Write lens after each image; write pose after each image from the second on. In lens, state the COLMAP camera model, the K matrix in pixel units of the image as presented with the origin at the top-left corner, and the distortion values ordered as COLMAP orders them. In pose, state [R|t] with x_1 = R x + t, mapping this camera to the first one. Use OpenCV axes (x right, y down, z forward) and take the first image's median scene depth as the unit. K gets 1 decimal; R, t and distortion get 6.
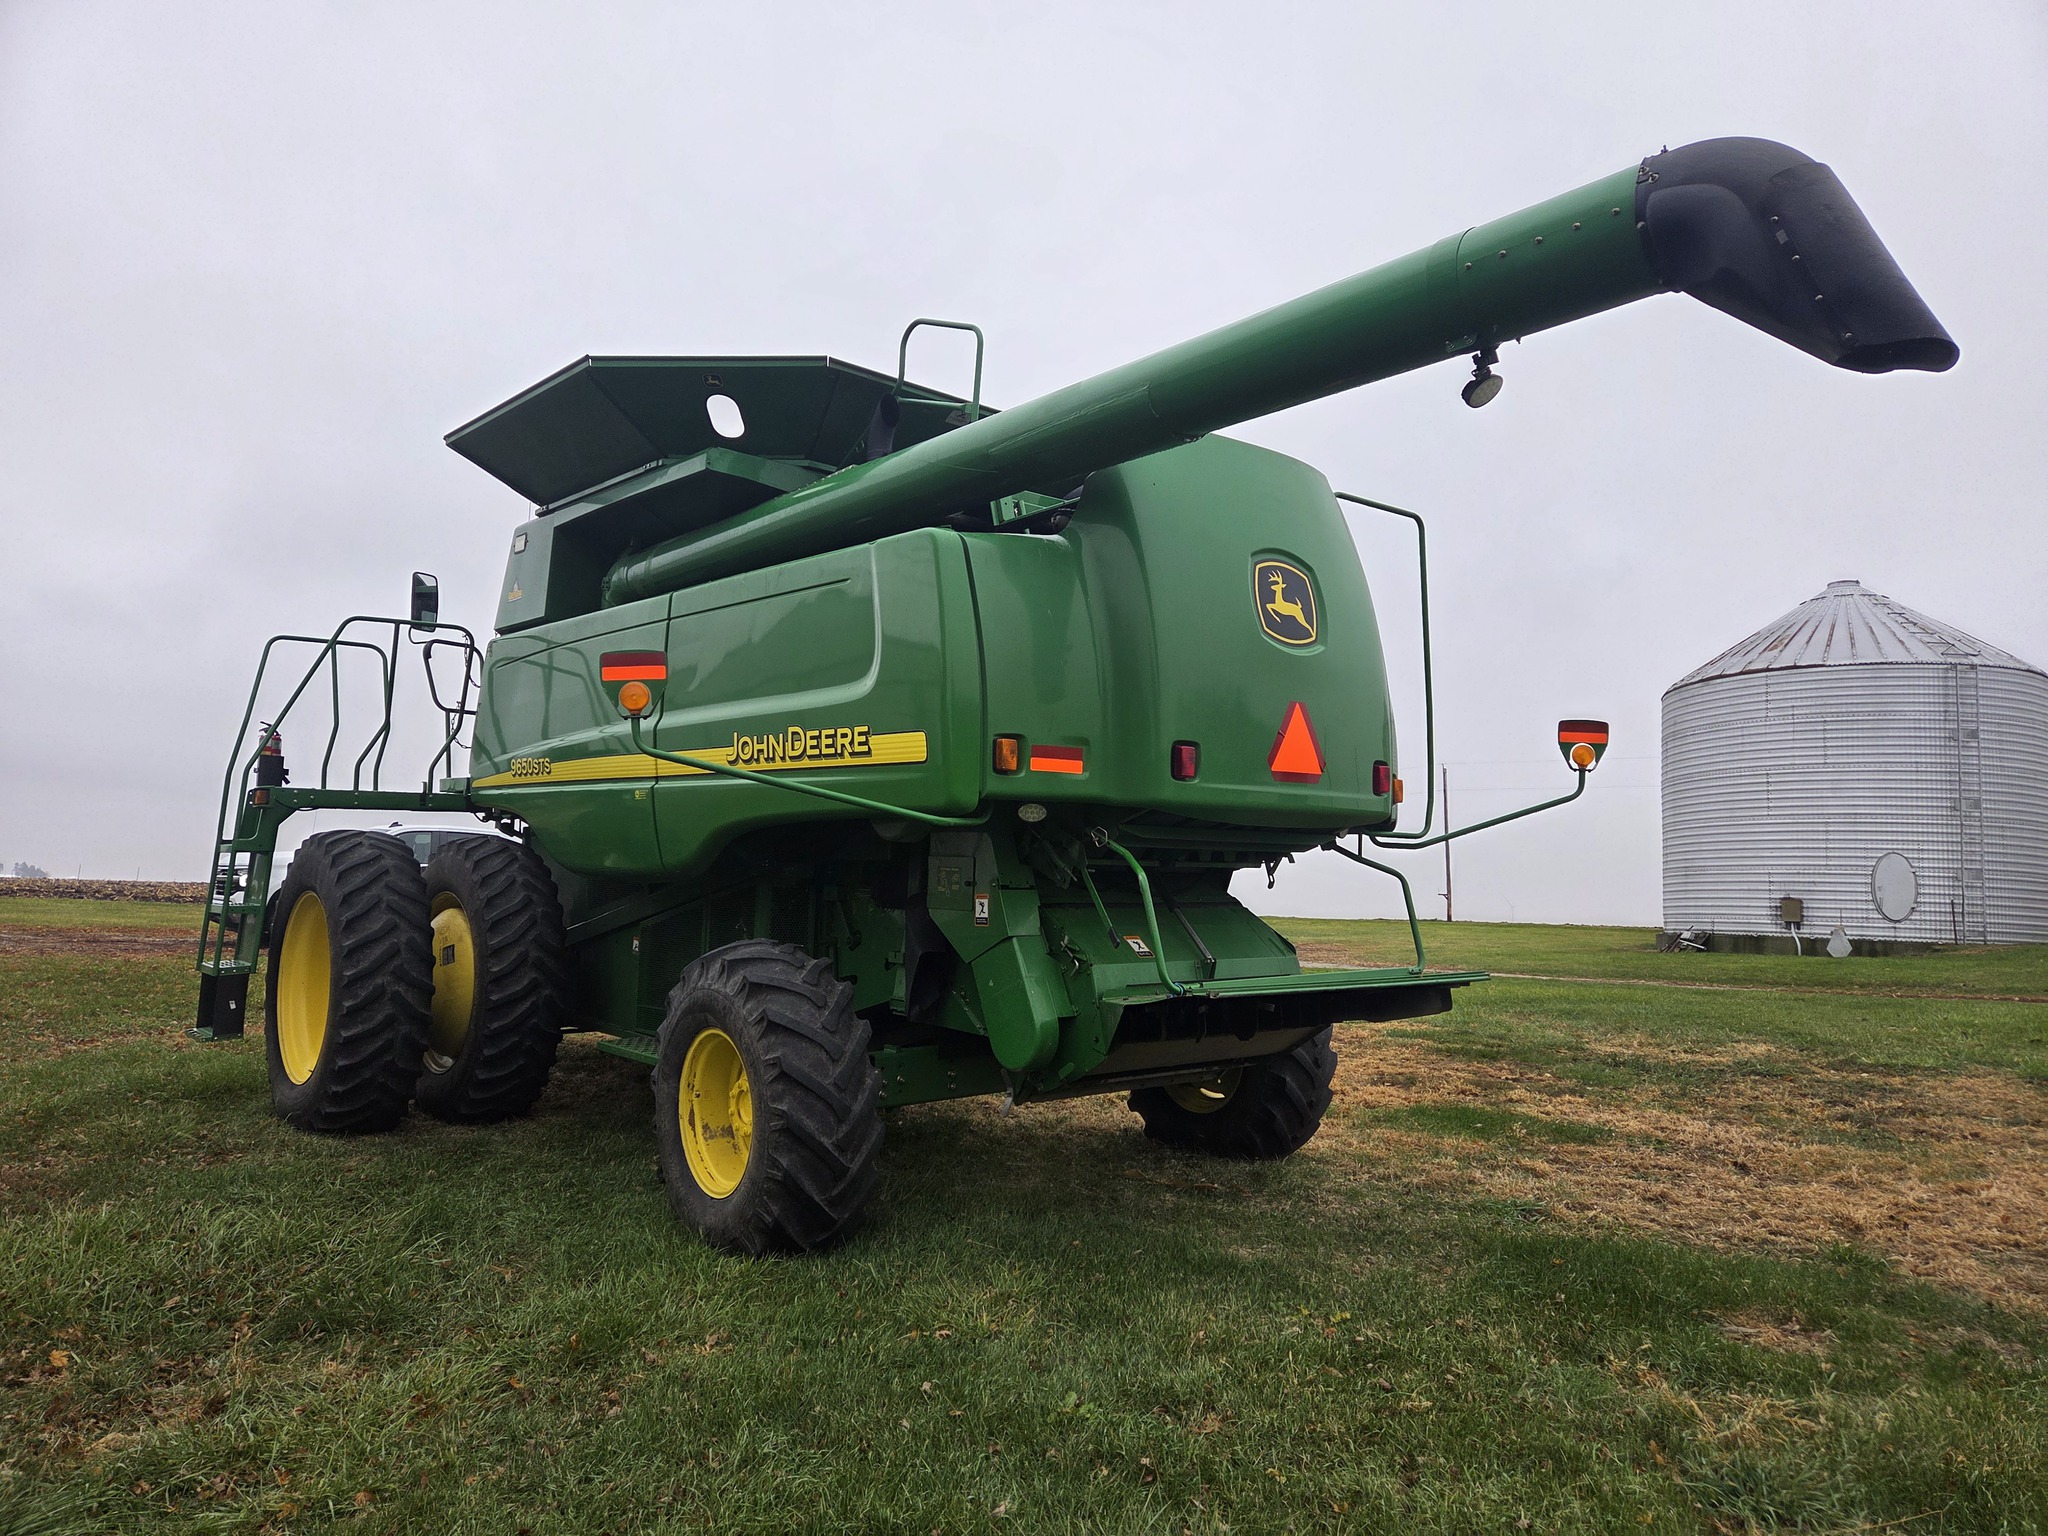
lens RADIAL K [[1350.7, 0, 1004.4], [0, 1350.7, 771.8], [0, 0, 1]] dist [0.056510, -0.002685]
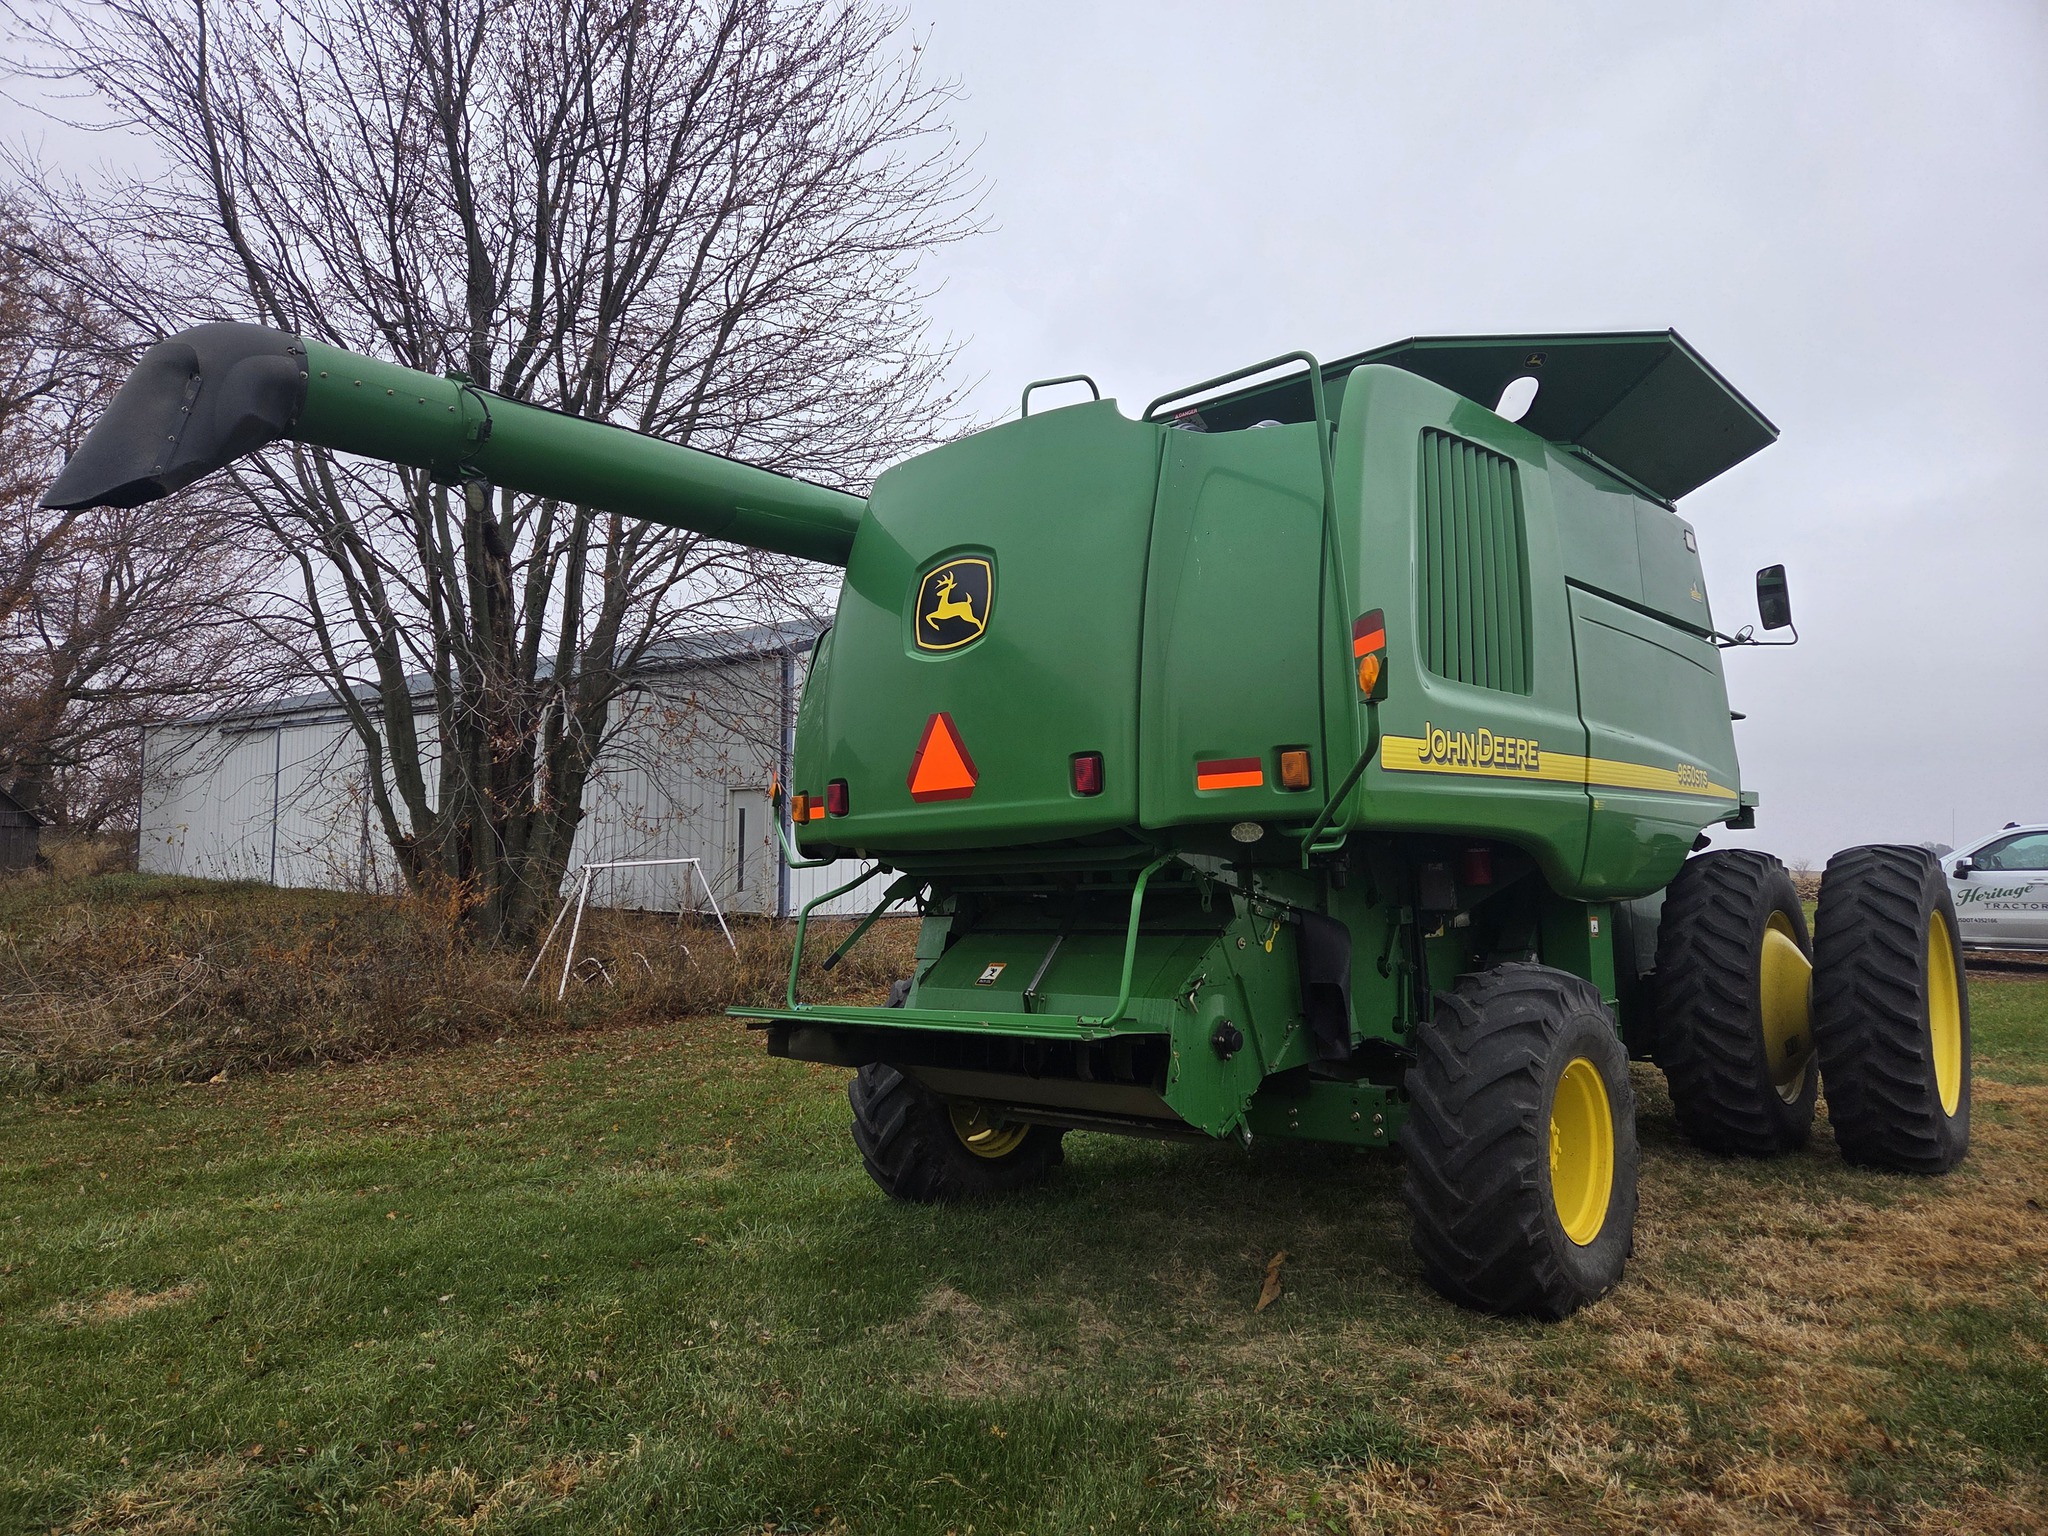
lens RADIAL K [[1350.7, 0, 1004.4], [0, 1350.7, 771.8], [0, 0, 1]] dist [0.056510, -0.002685]
pose [[0.156969, -0.100663, -0.982460, 1.089966], [0.098749, 0.991406, -0.085803, 0.069063], [0.982654, -0.083549, 0.165561, 0.863976]]
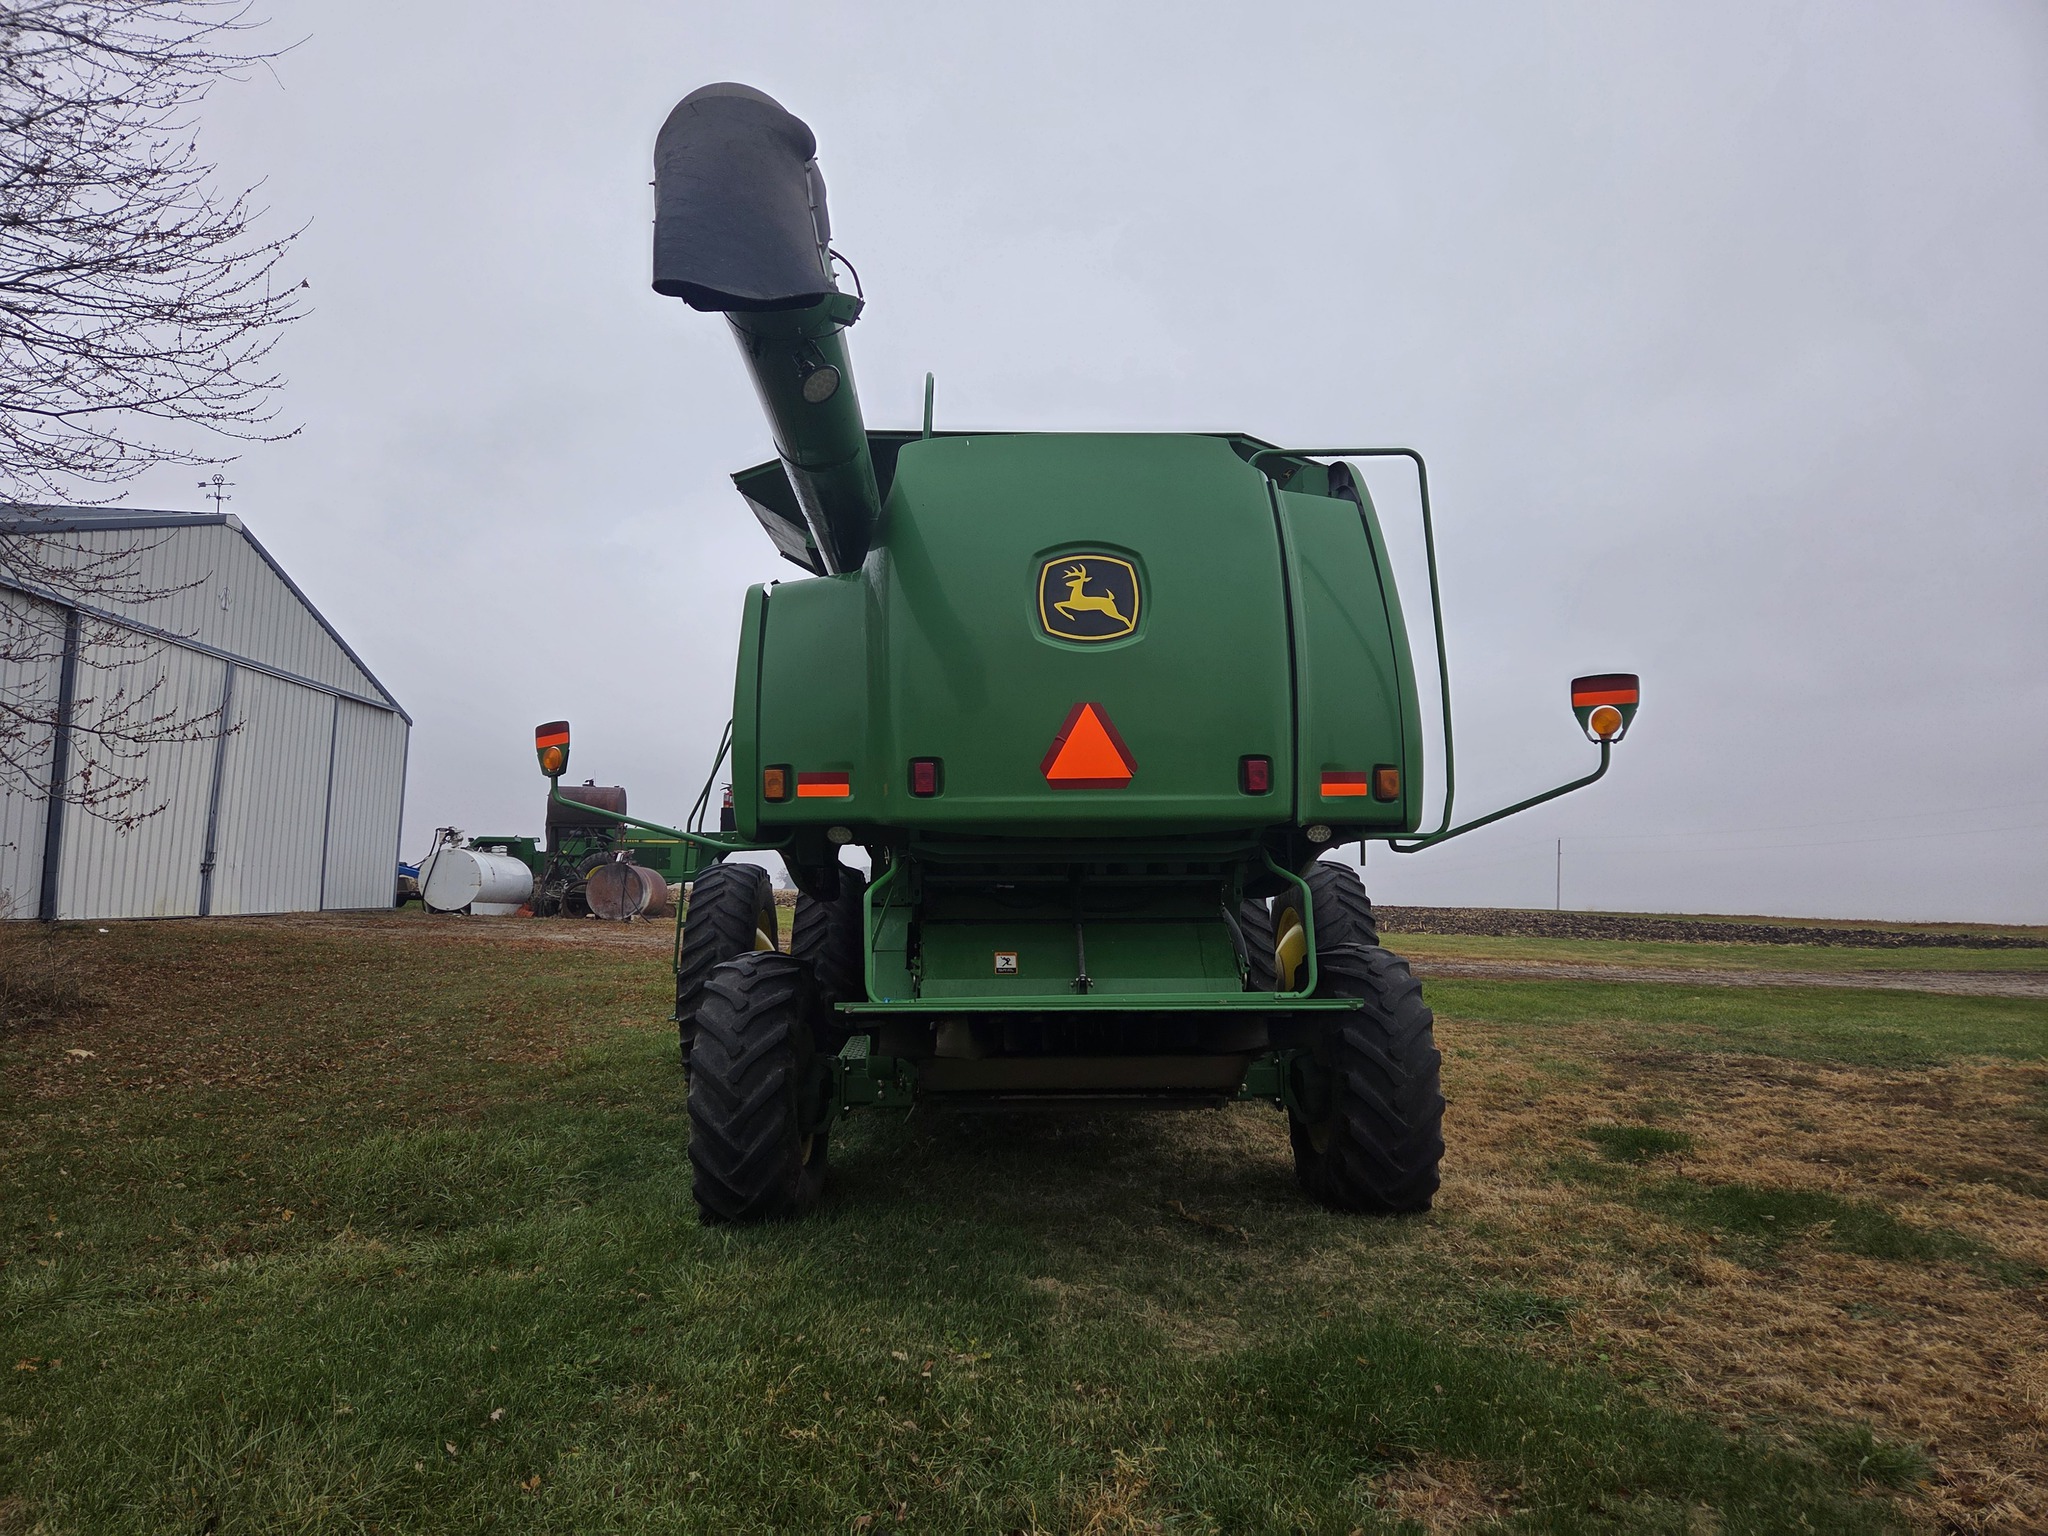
lens RADIAL K [[1326.8, 0, 1024.0], [0, 1326.8, 768.0], [0, 0, 1]] dist [0.050879, -0.000806]
pose [[0.781649, -0.073757, -0.619343, 0.725540], [0.063860, 0.997229, -0.038164, 0.025031], [0.620441, -0.009721, 0.784193, 0.247550]]
